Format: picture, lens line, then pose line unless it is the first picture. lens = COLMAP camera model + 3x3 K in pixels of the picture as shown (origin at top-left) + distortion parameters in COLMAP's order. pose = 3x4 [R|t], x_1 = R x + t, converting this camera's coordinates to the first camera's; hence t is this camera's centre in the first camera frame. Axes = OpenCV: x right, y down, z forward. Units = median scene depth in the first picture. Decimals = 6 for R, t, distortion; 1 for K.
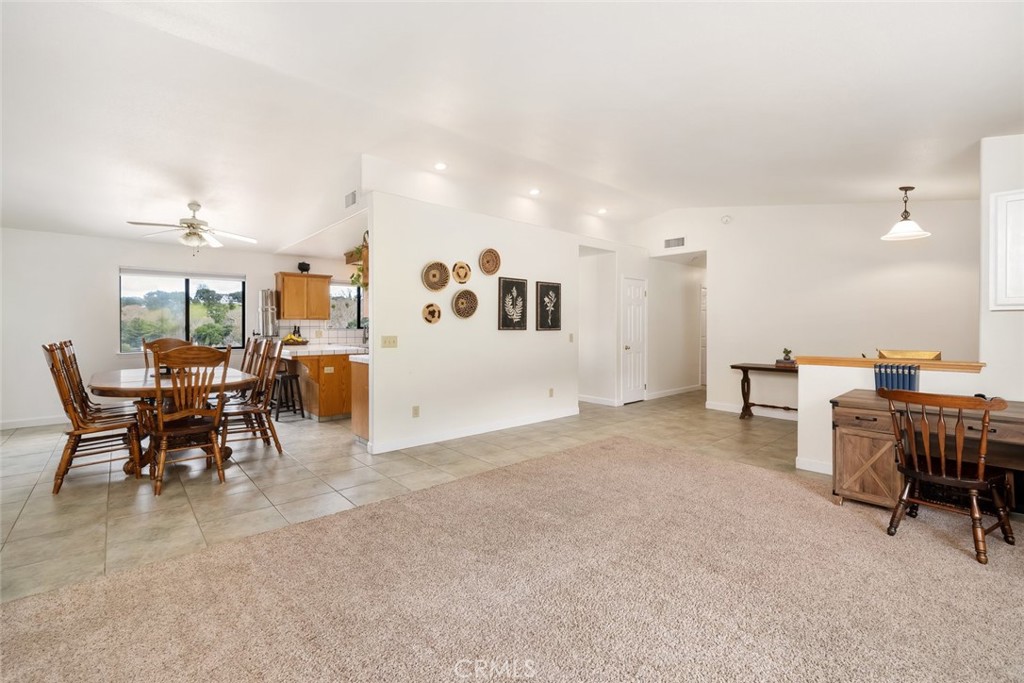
lens RADIAL K [[437.5, 0, 513.6], [0, 437.5, 326.3], [0, 0, 1]] dist [-0.000269, -0.001309]
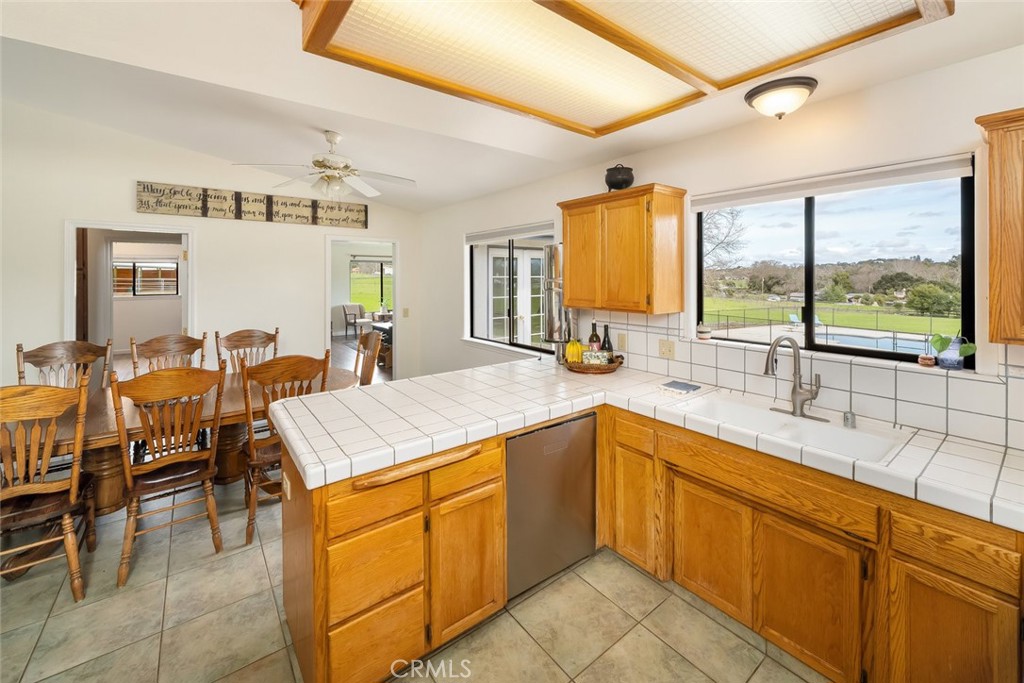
lens RADIAL K [[412.3, 0, 520.9], [0, 412.3, 274.3], [0, 0, 1]] dist [-0.003039, -0.000110]
pose [[-0.062271, -0.002549, -0.998056, -0.100213], [0.000404, 0.999997, -0.002579, -0.047054], [0.998059, -0.000564, -0.062270, 0.958193]]
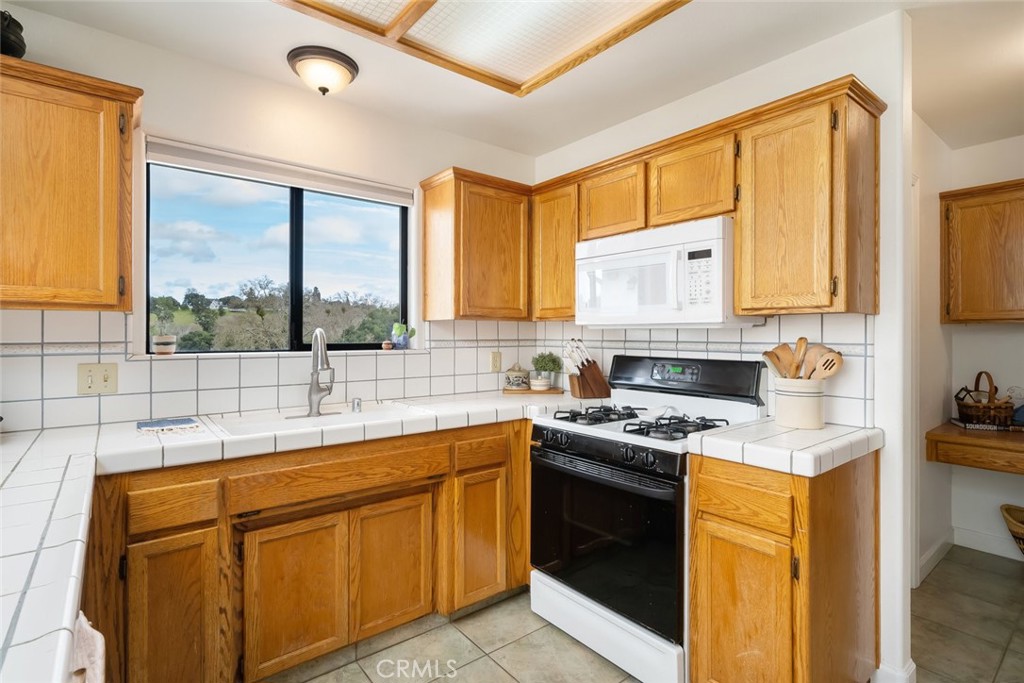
lens RADIAL K [[495.3, 0, 499.3], [0, 495.3, 335.2], [0, 0, 1]] dist [0.000695, 0.000258]
pose [[0.997859, 0.003890, -0.065293, -0.249621], [-0.003953, 0.999992, -0.000847, -0.004773], [0.065289, 0.001103, 0.997866, 0.822415]]
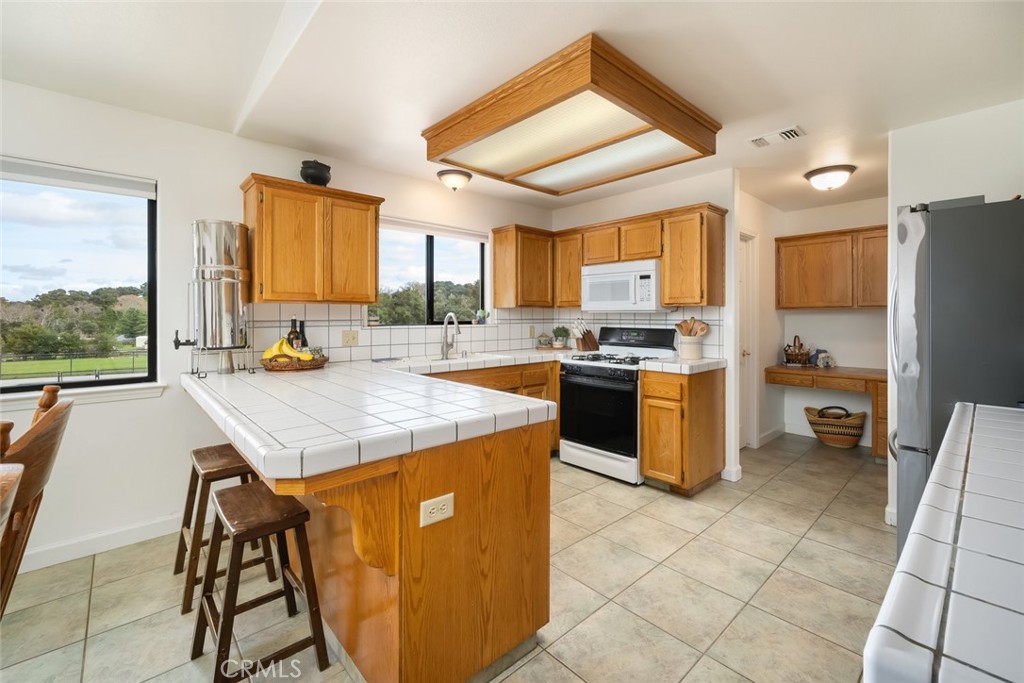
lens RADIAL K [[437.5, 0, 517.6], [0, 437.5, 315.8], [0, 0, 1]] dist [-0.000269, -0.001309]
pose [[0.999903, 0.002535, 0.013666, -0.307319], [-0.002489, 0.999991, -0.003413, -0.003623], [-0.013675, 0.003379, 0.999901, 0.612692]]
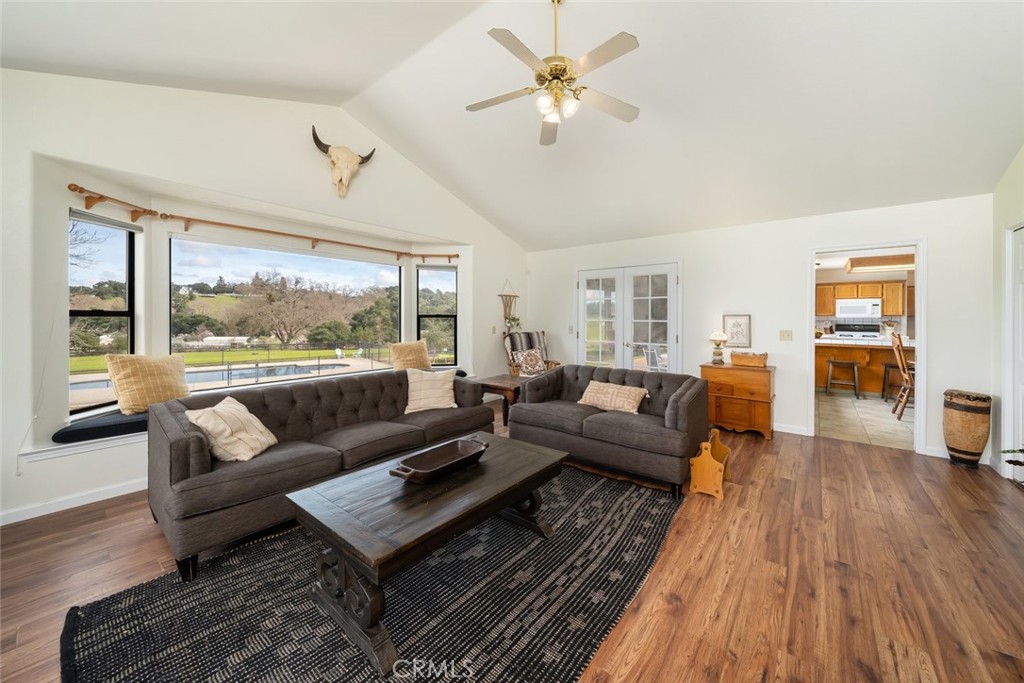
lens RADIAL K [[373.8, 0, 528.6], [0, 373.8, 324.8], [0, 0, 1]] dist [-0.002333, 0.000350]
pose [[0.984420, 0.003399, 0.175801, -1.350877], [-0.006386, 0.999845, 0.016425, -0.002402], [-0.175718, -0.017292, 0.984289, 0.197754]]
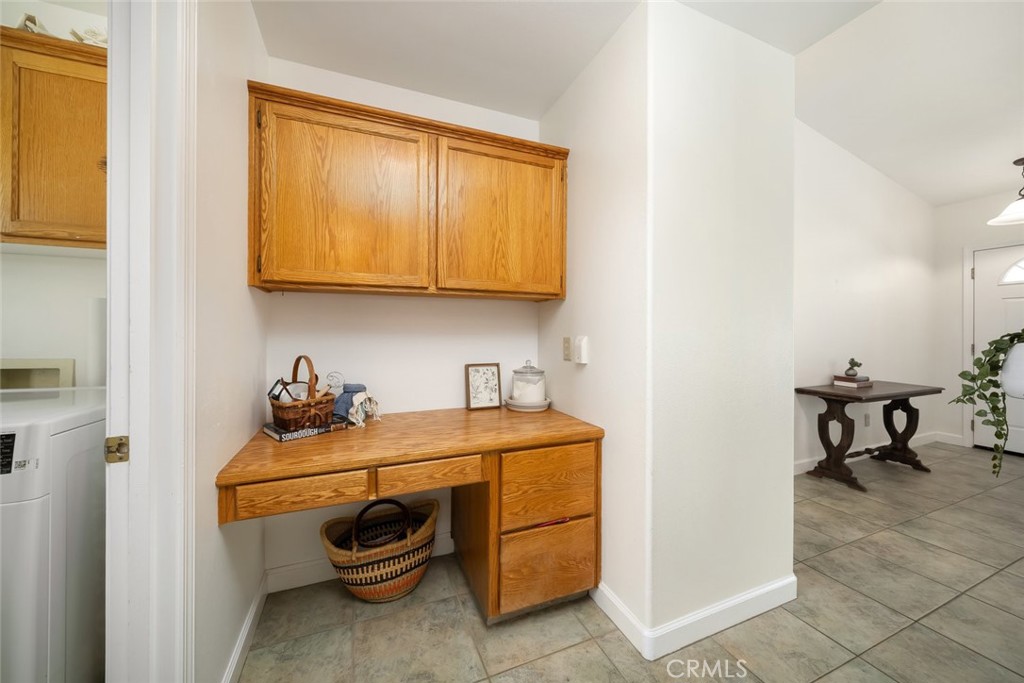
lens RADIAL K [[373.8, 0, 518.8], [0, 373.8, 331.0], [0, 0, 1]] dist [-0.002333, 0.000350]
pose [[0.317852, 0.005792, 0.948123, -0.065385], [-0.004768, 0.999978, -0.004510, 0.007775], [-0.948128, -0.003087, 0.317872, 1.042830]]
